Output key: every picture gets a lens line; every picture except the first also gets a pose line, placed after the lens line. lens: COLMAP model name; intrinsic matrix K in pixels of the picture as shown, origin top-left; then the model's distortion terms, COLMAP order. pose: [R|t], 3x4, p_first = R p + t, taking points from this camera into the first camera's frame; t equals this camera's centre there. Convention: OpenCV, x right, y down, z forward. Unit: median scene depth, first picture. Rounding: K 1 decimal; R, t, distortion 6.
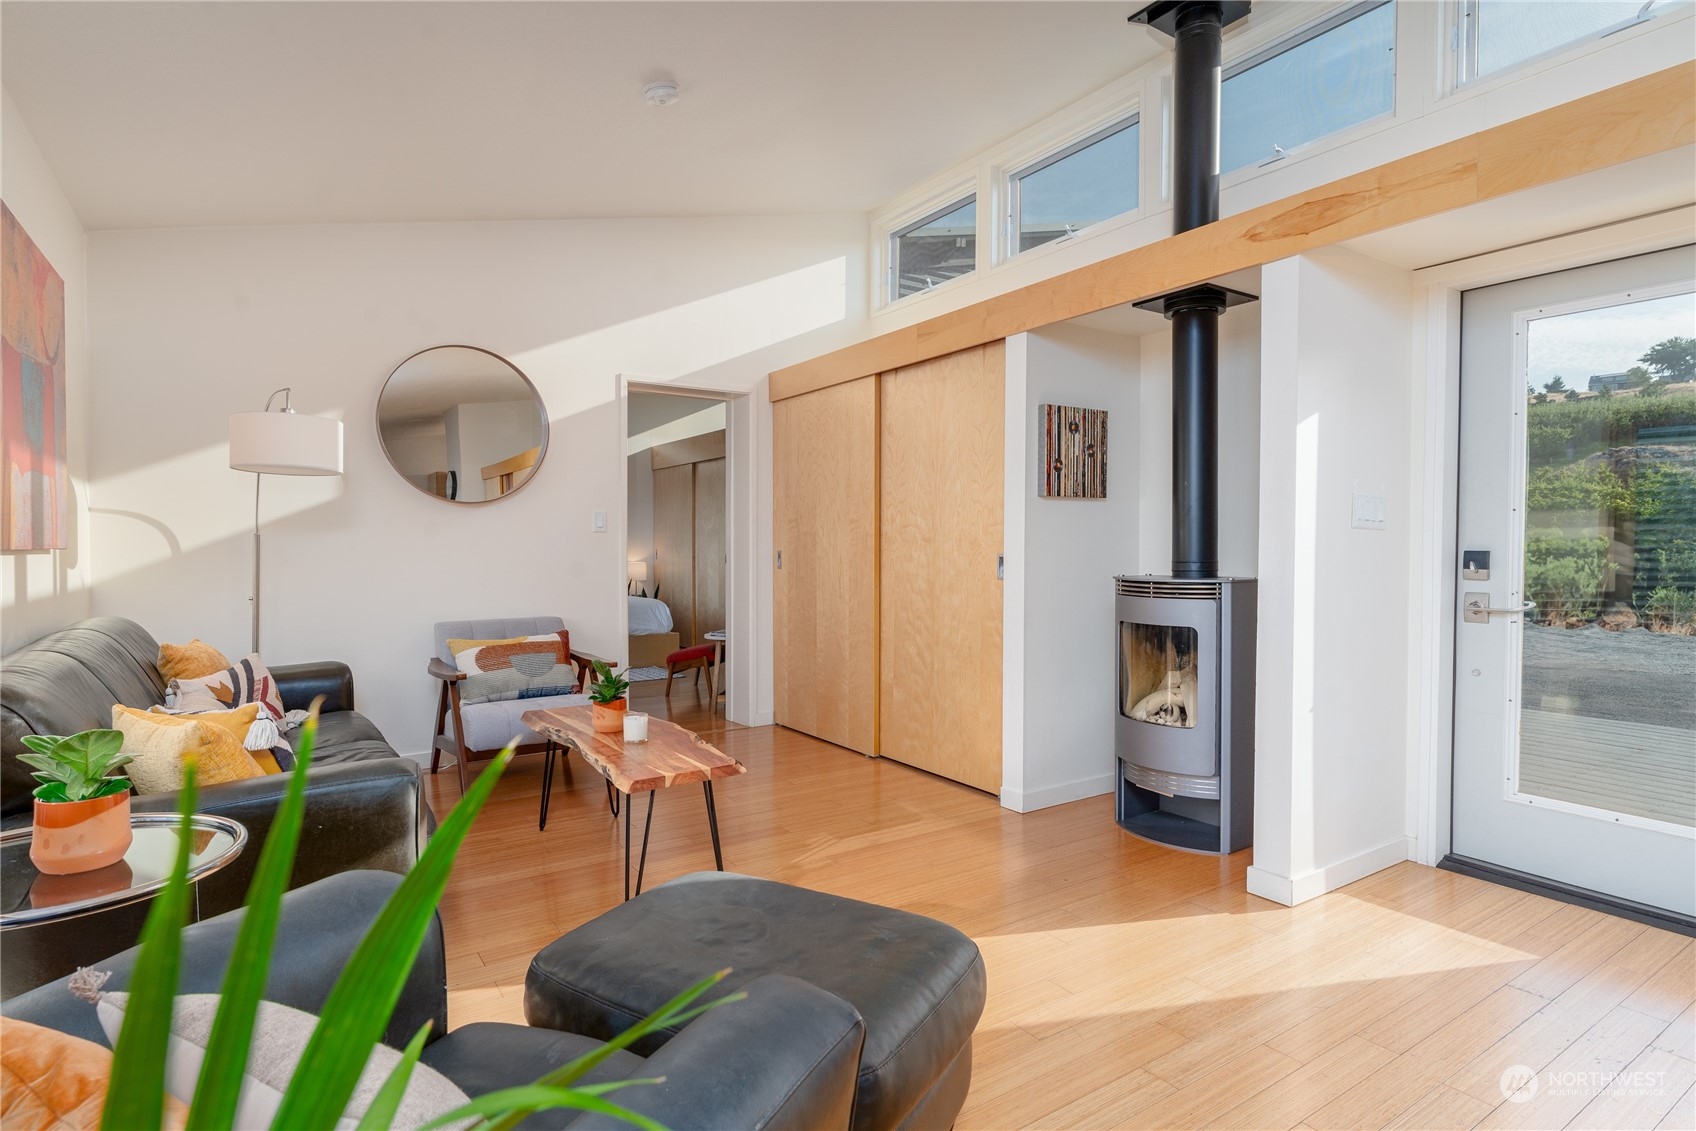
lens RADIAL K [[885.0, 0, 854.0], [0, 885.0, 569.9], [0, 0, 1]] dist [-0.003480, -0.003493]
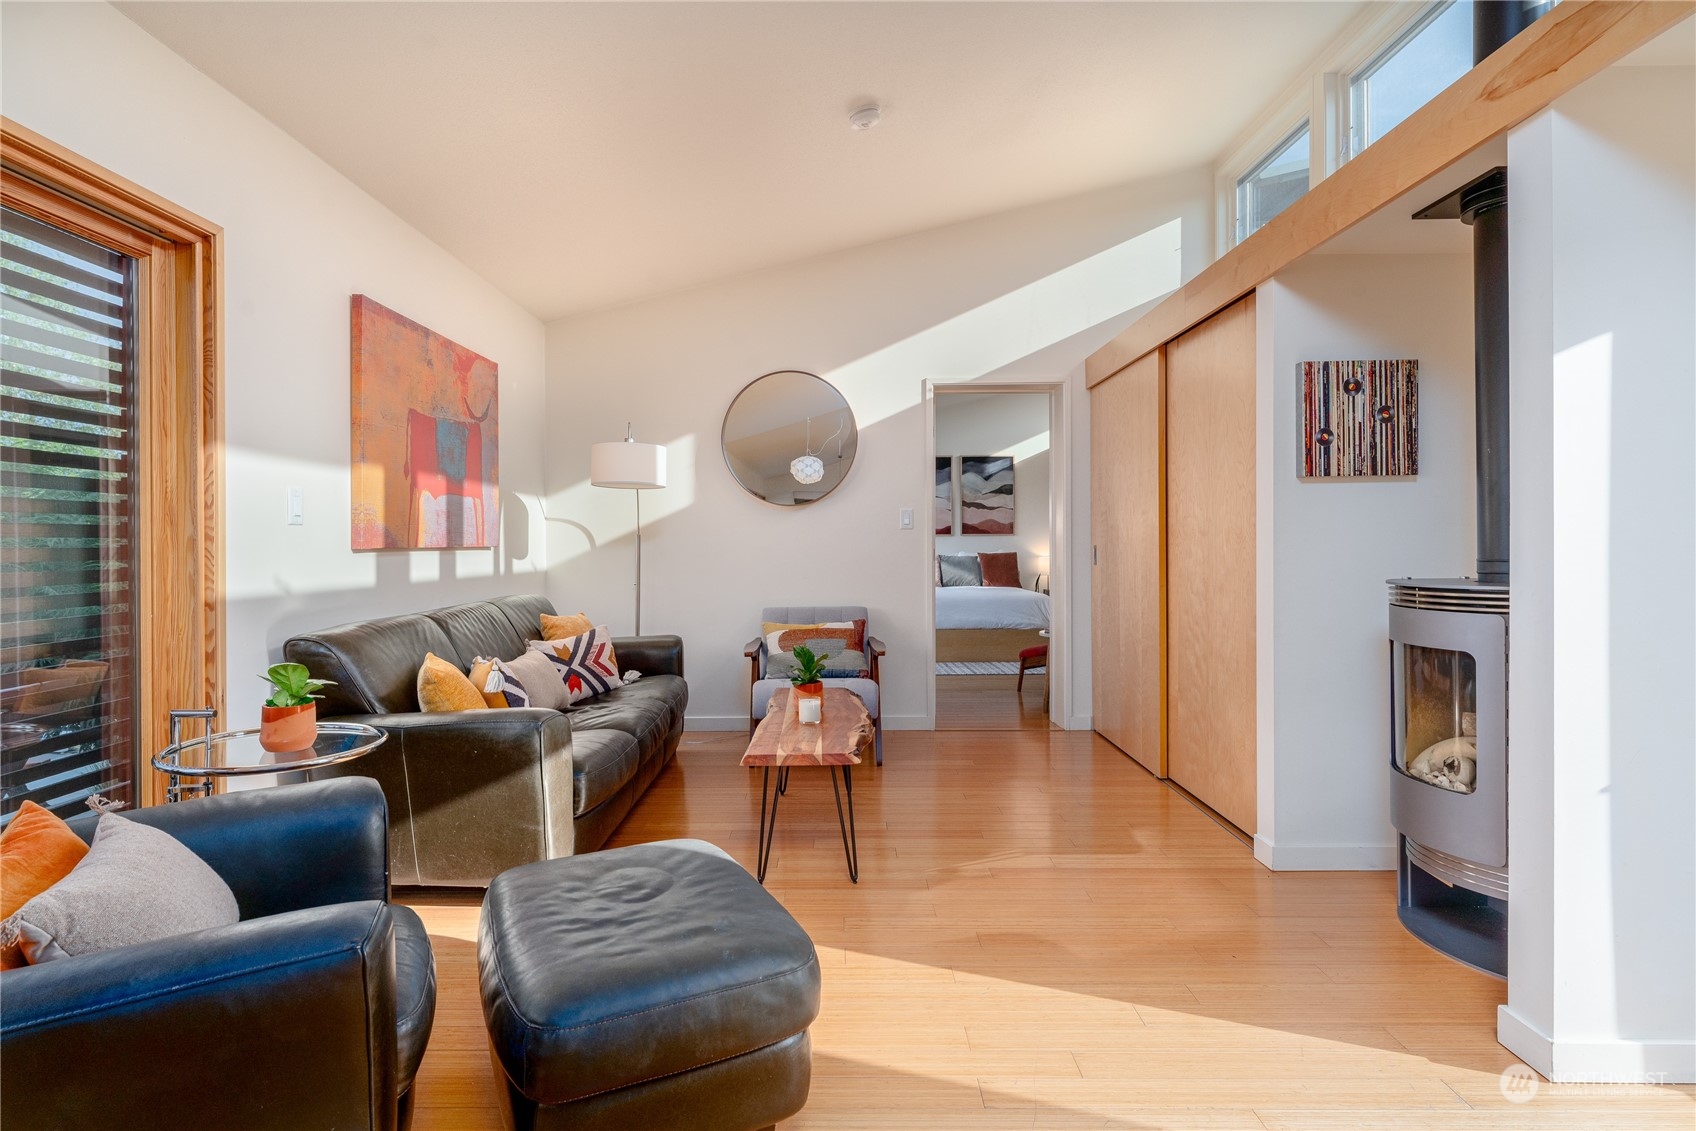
lens RADIAL K [[885.0, 0, 849.9], [0, 885.0, 550.3], [0, 0, 1]] dist [-0.003480, -0.003493]
pose [[0.815018, 0.000101, -0.579435, 0.338159], [-0.008777, 0.999887, -0.012171, -0.003908], [0.579369, 0.015005, 0.814927, 0.113242]]
